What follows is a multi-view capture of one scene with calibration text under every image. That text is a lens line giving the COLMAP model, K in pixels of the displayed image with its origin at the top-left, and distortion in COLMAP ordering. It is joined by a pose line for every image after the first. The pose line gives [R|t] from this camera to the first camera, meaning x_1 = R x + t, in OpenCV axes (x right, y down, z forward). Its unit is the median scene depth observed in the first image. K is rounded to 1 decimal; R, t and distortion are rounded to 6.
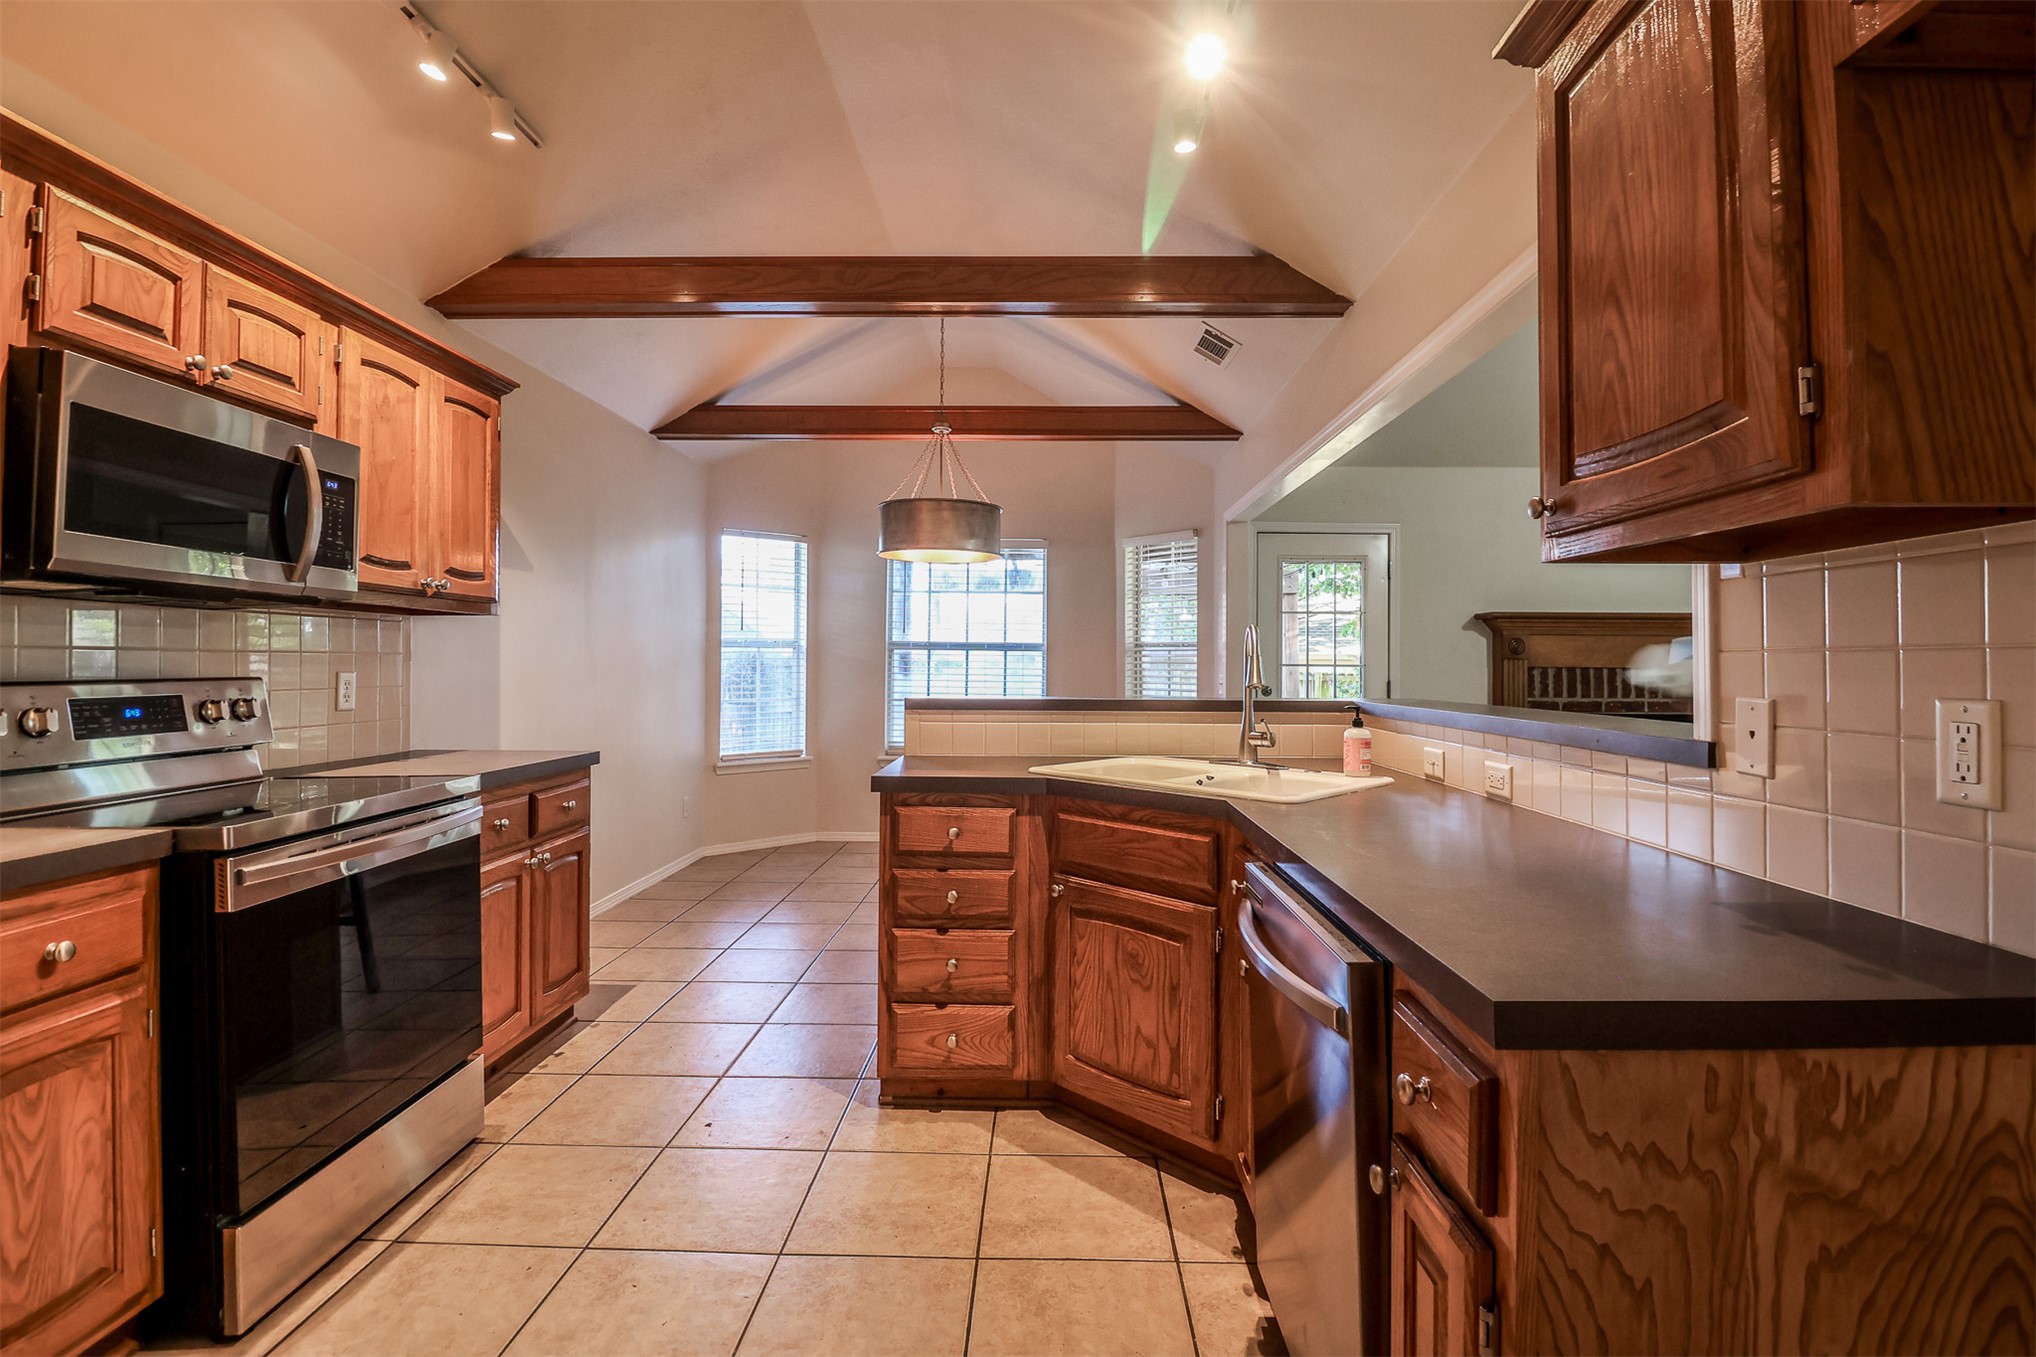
lens RADIAL K [[938.8, 0, 1026.8], [0, 938.8, 646.0], [0, 0, 1]] dist [-0.003458, -0.010574]
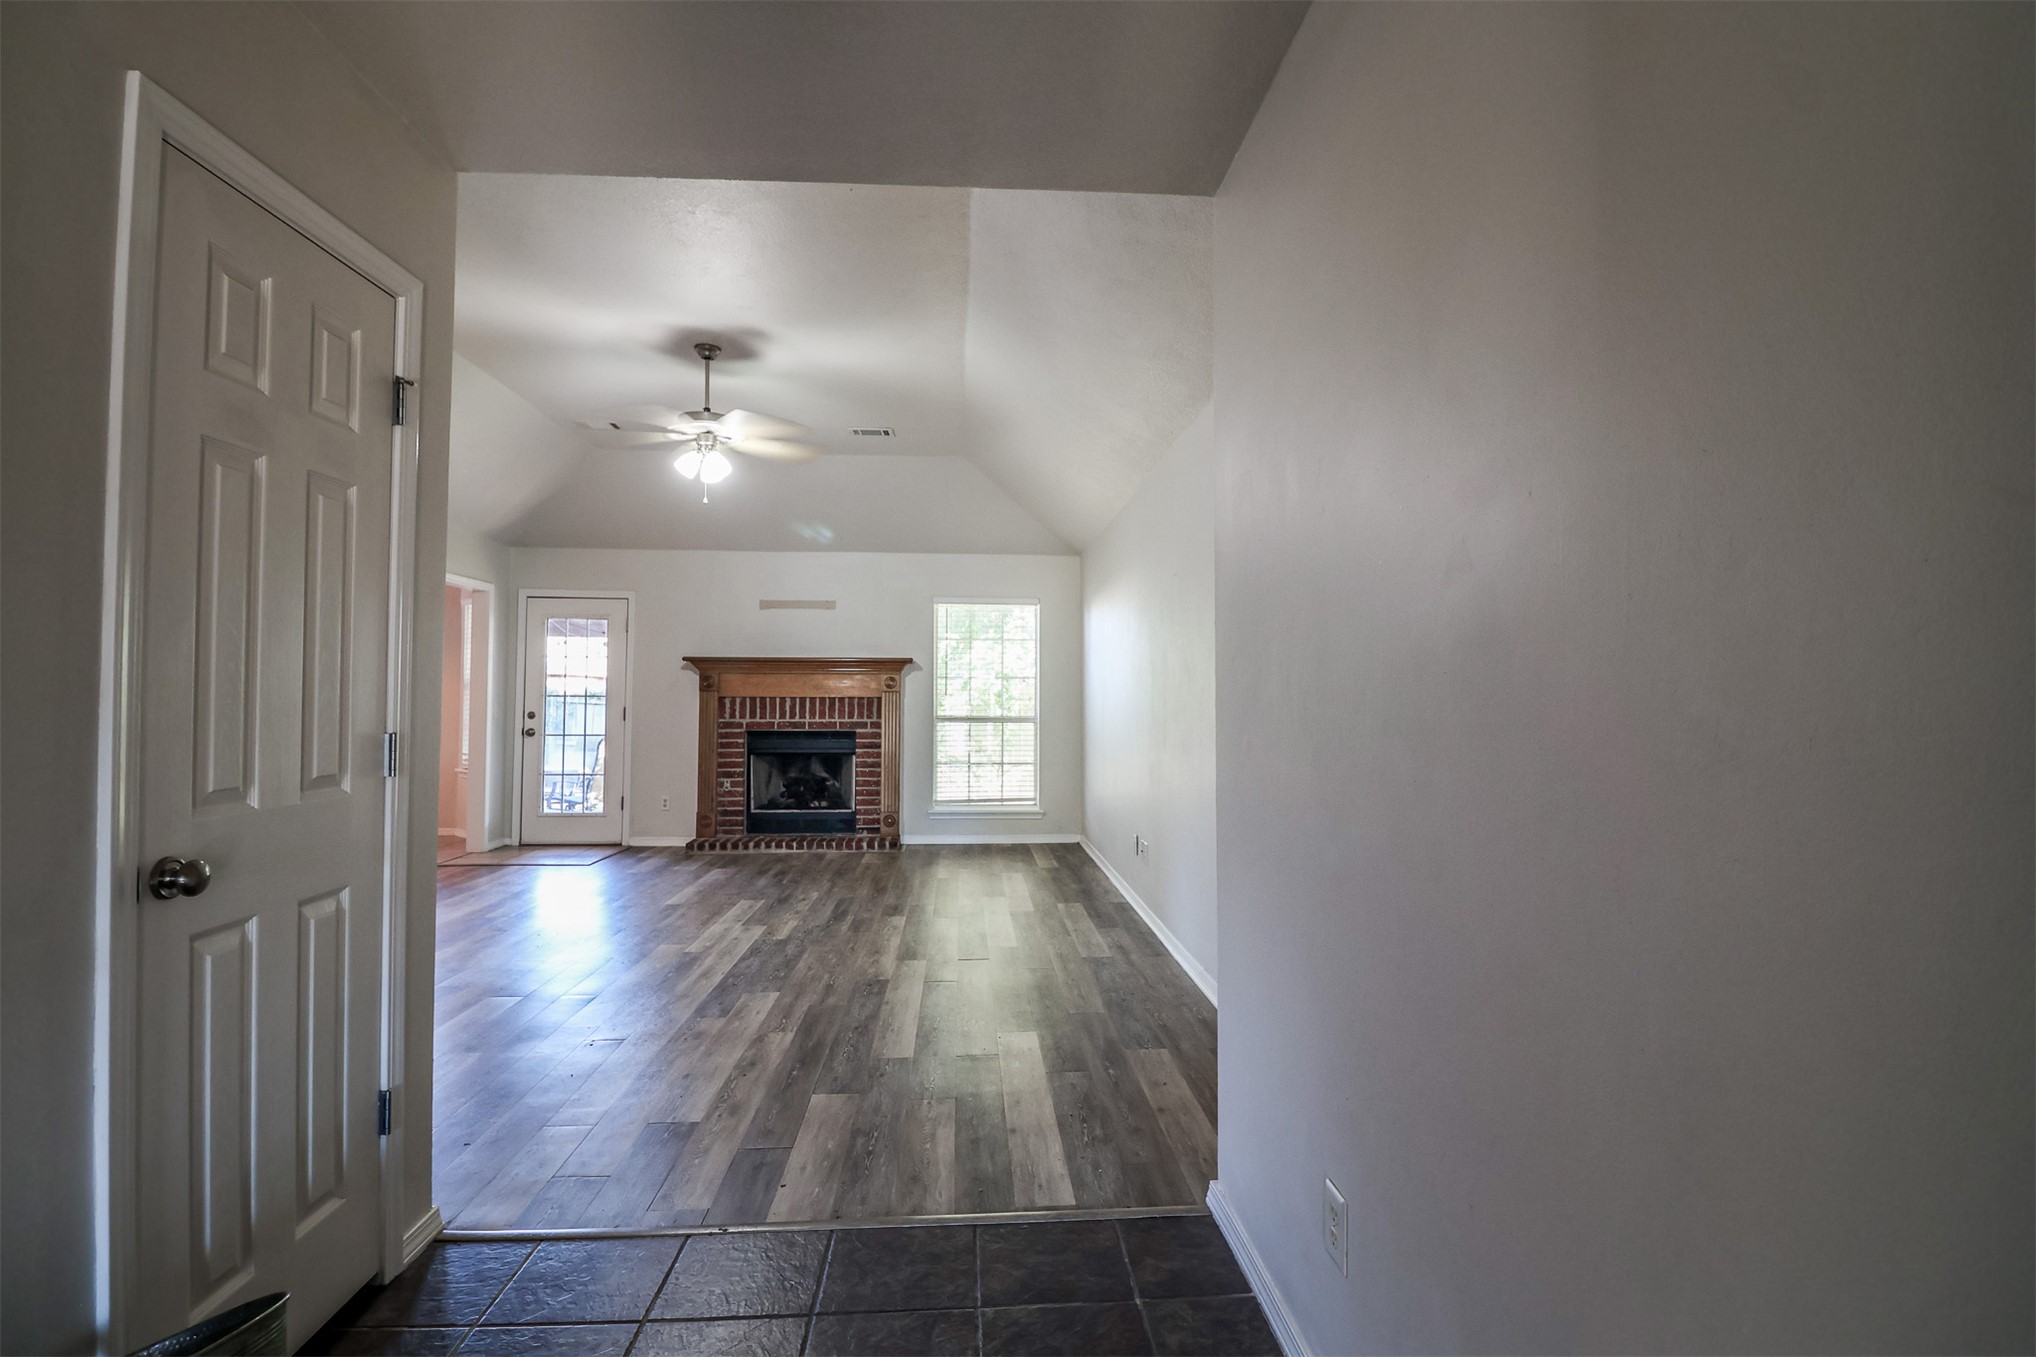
lens RADIAL K [[957.0, 0, 1026.9], [0, 957.0, 668.0], [0, 0, 1]] dist [0.002569, 0.000140]
pose [[0.995868, 0.000137, 0.090817, 1.604165], [0.000945, 0.999929, -0.011875, -0.004726], [-0.090813, 0.011912, 0.995797, -0.825714]]
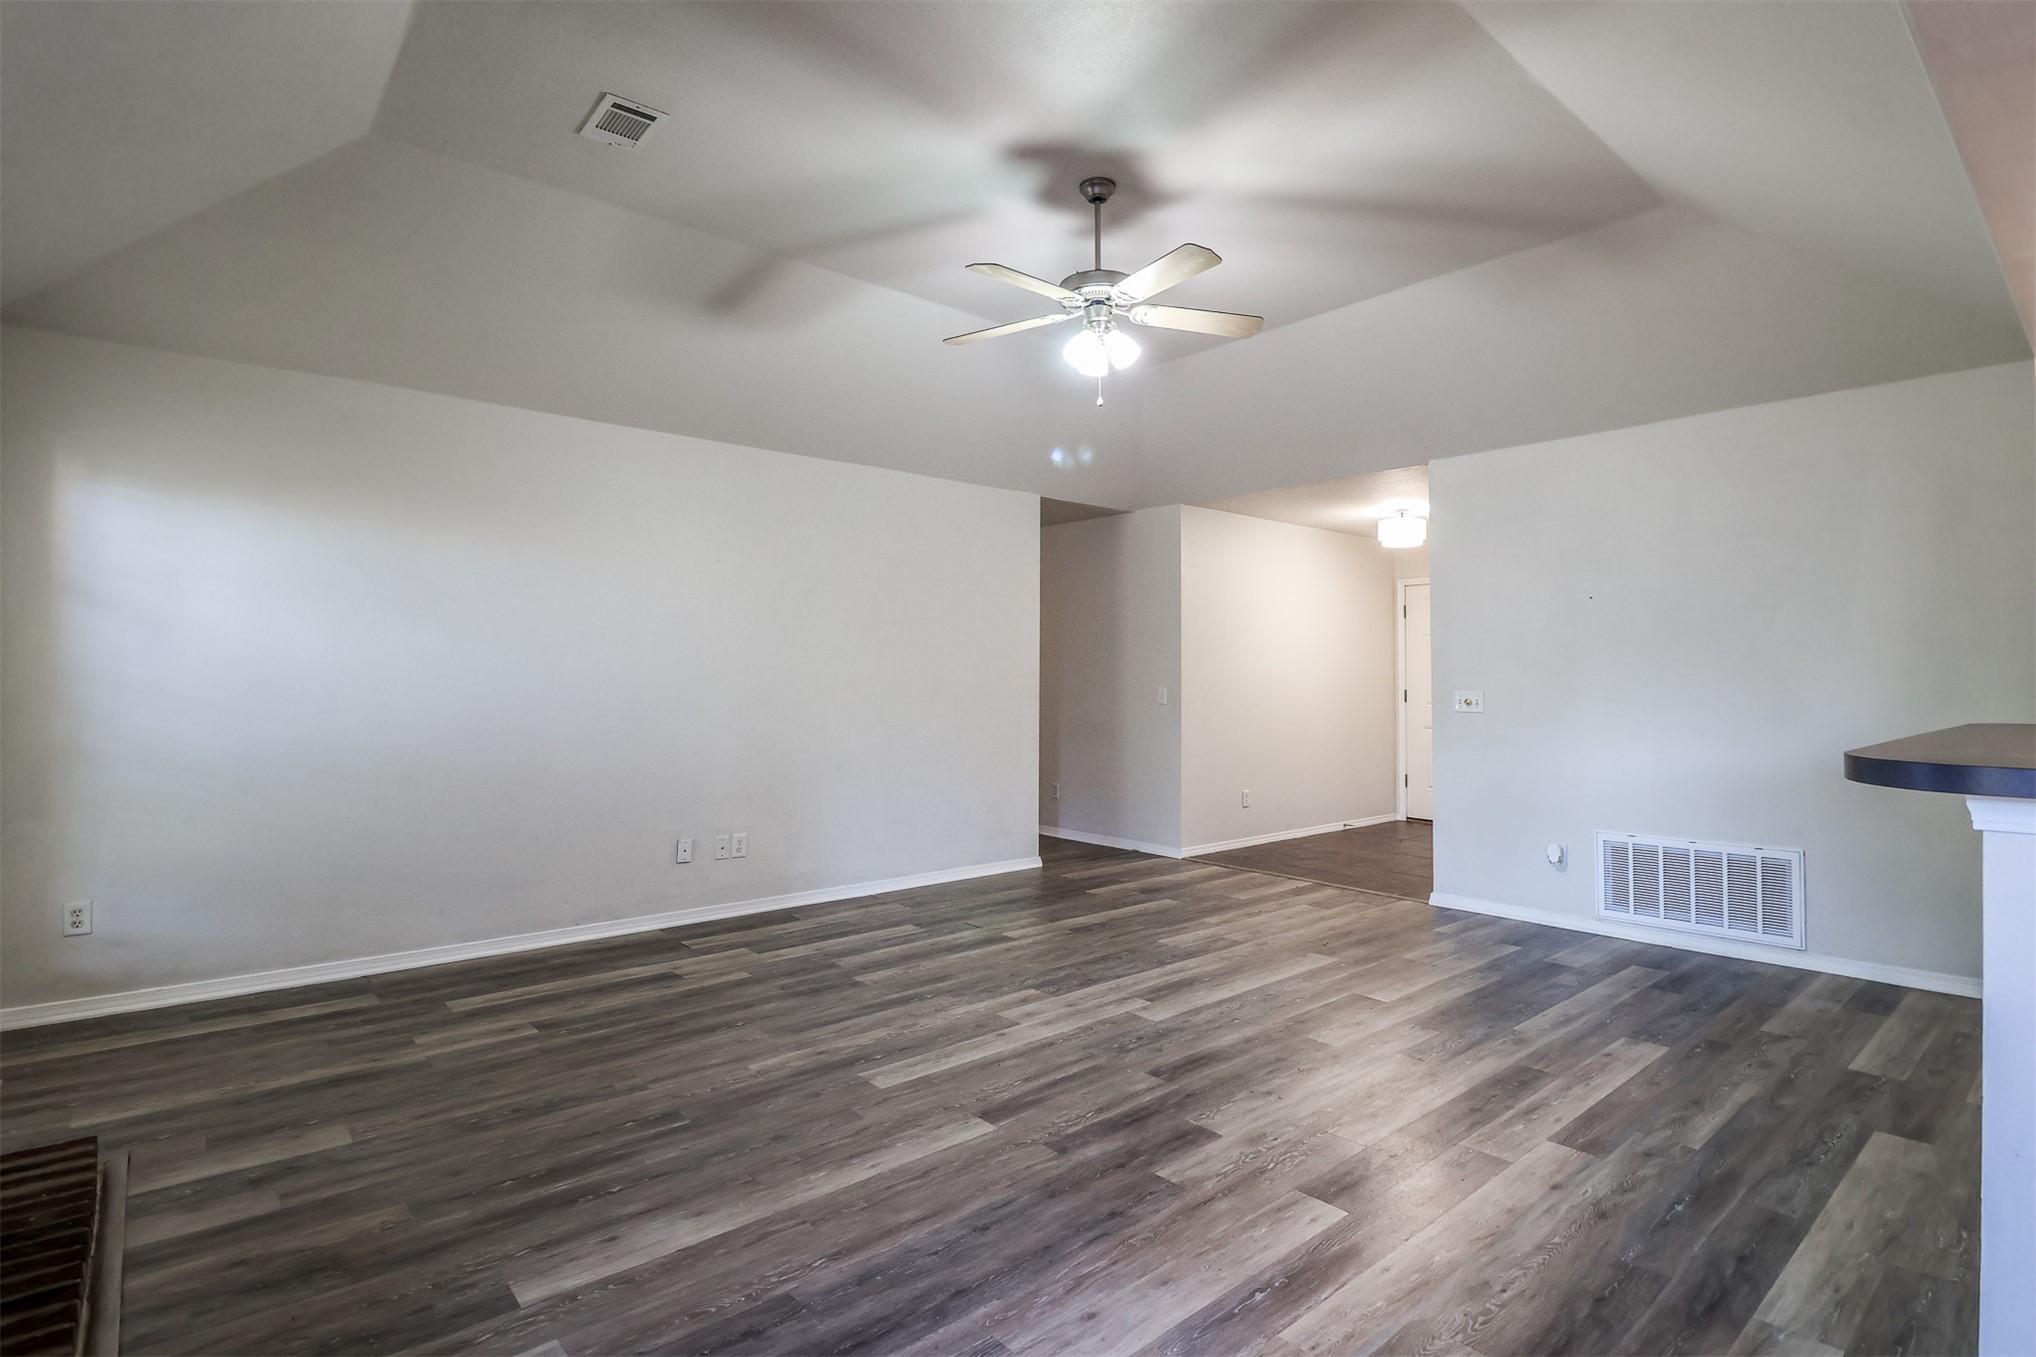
lens RADIAL K [[1008.2, 0, 1017.6], [0, 1008.2, 646.4], [0, 0, 1]] dist [0.002751, -0.014717]
pose [[-0.671641, 0.018279, 0.740651, 0.359489], [-0.021636, 0.998785, -0.044270, 0.039038], [-0.740561, -0.045758, -0.670430, 1.749911]]
